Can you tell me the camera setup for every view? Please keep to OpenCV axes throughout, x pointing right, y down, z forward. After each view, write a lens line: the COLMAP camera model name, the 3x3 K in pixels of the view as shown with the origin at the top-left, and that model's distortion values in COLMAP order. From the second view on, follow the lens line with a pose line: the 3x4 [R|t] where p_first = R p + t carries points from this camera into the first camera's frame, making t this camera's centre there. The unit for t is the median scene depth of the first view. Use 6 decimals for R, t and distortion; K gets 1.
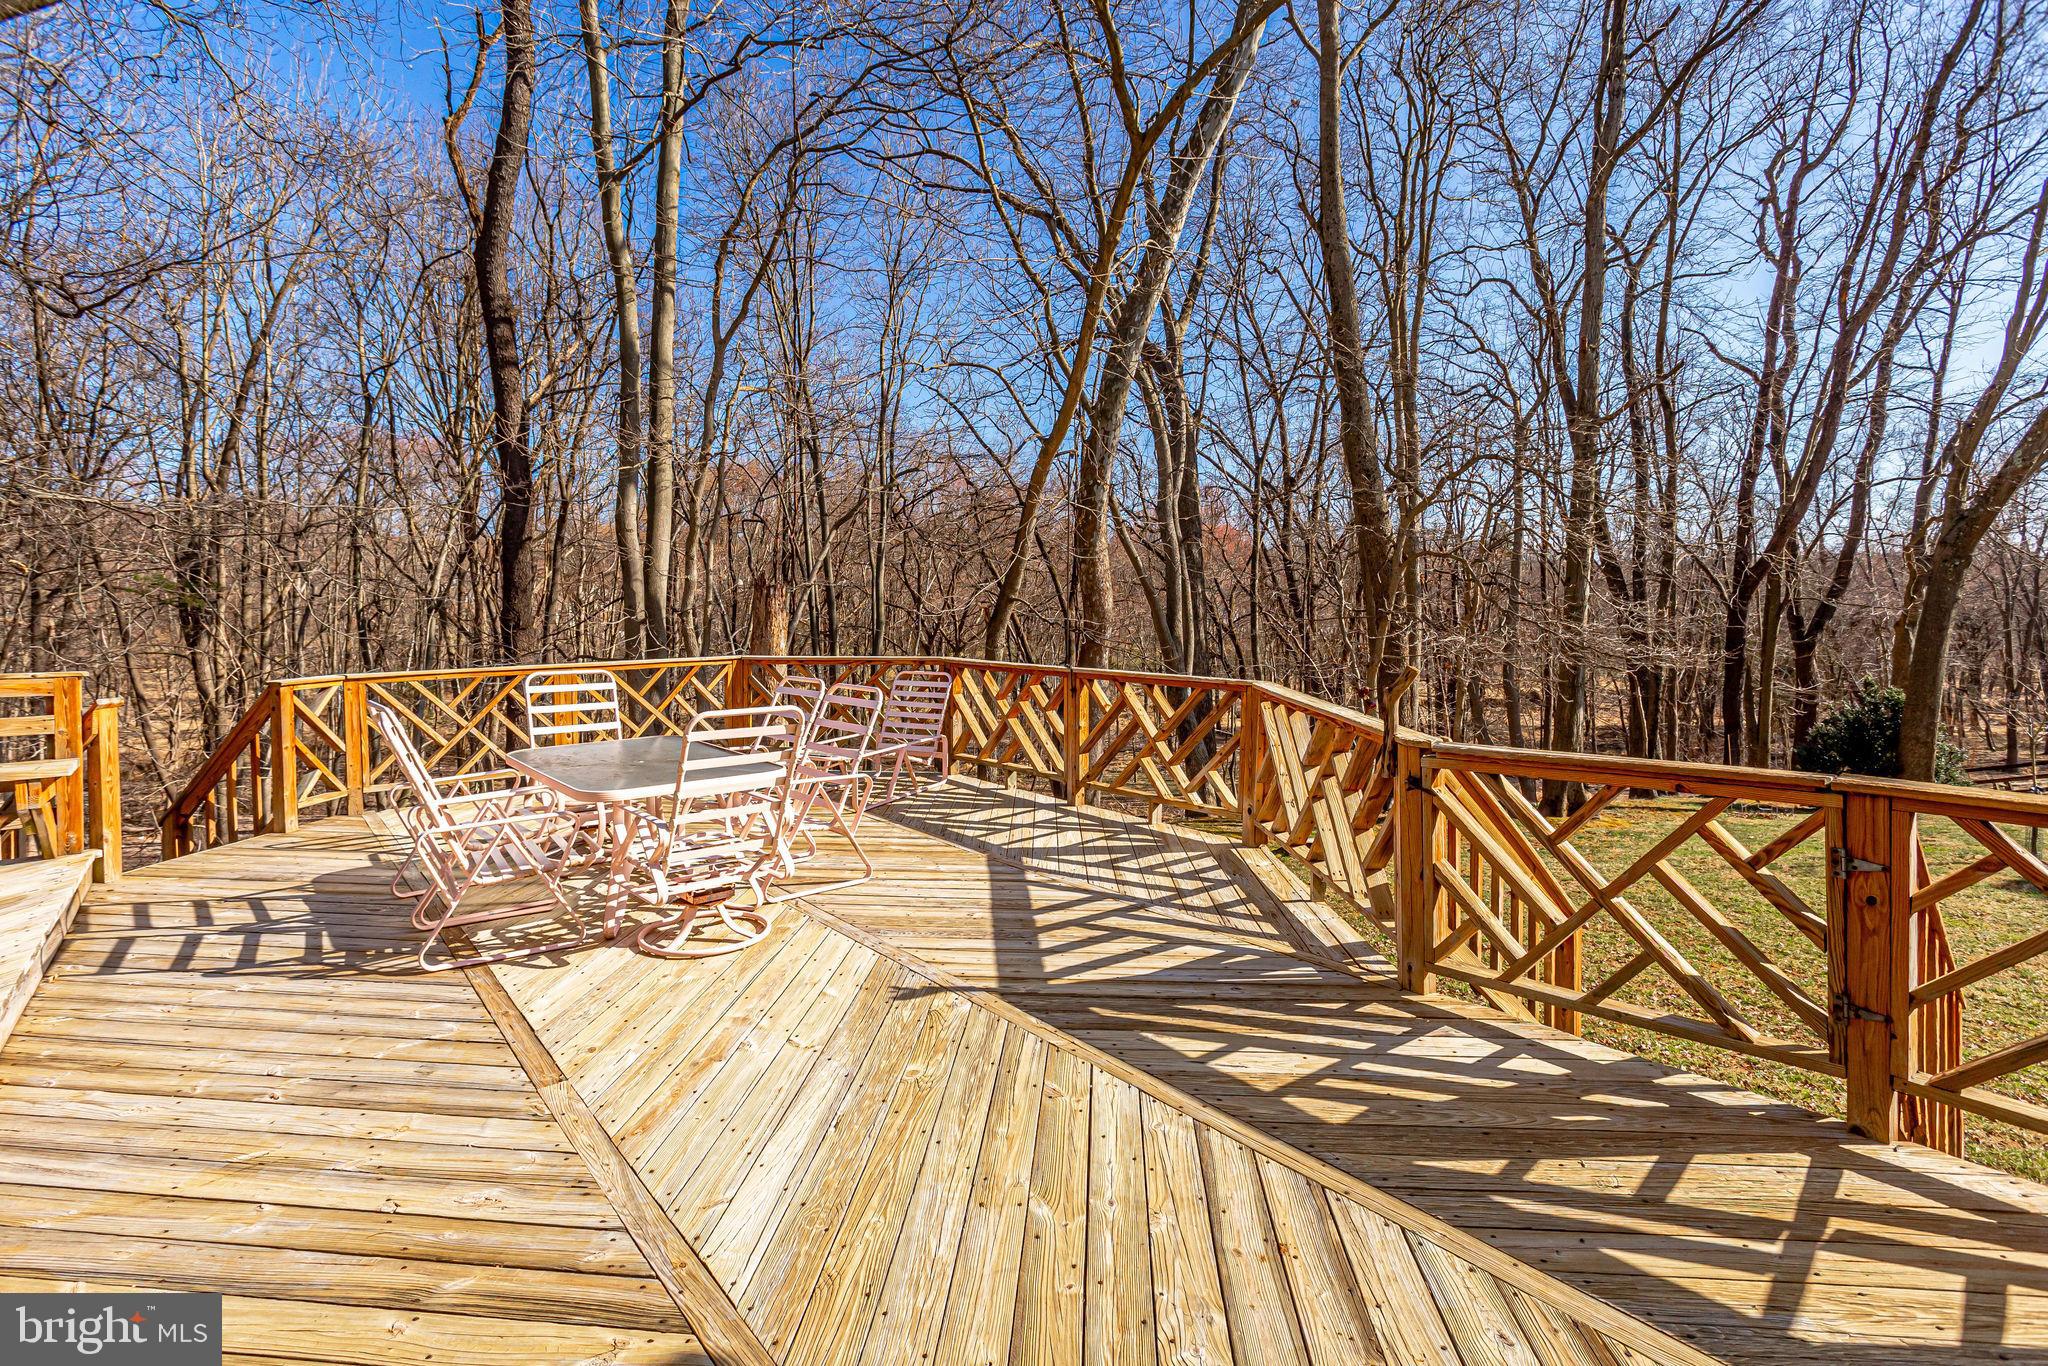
lens RADIAL K [[997.0, 0, 1018.0], [0, 997.0, 622.5], [0, 0, 1]] dist [-0.023310, 0.000189]
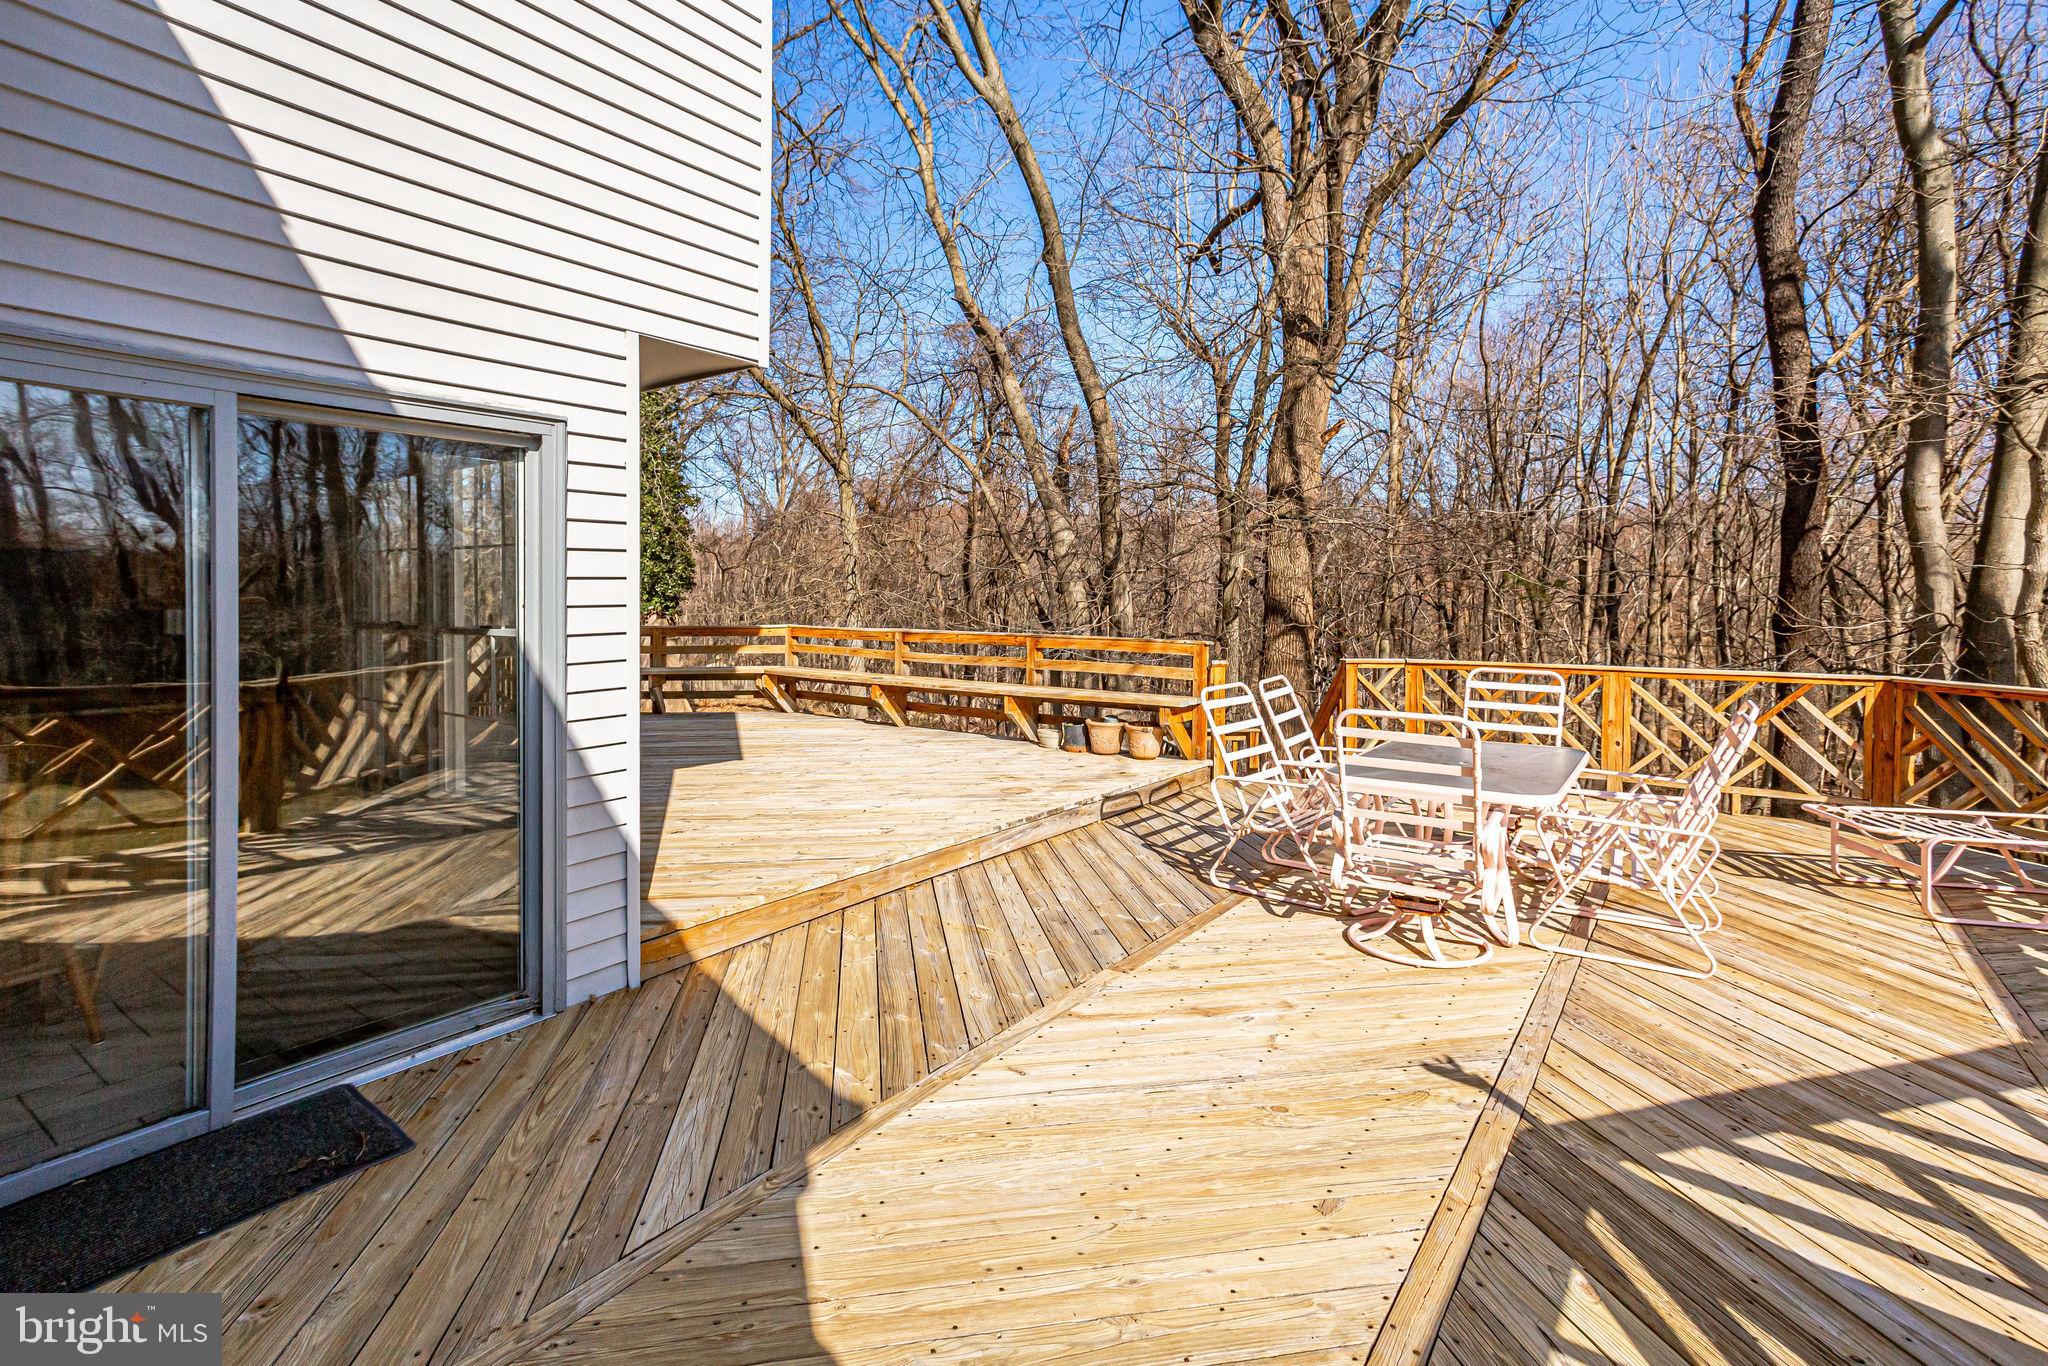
lens RADIAL K [[994.1, 0, 1024.3], [0, 994.1, 642.5], [0, 0, 1]] dist [-0.053936, 0.052682]
pose [[0.254475, 0.054875, -0.965521, 0.547708], [-0.030489, 0.998348, 0.048704, -0.016154], [0.966599, 0.017044, 0.255728, 0.411359]]
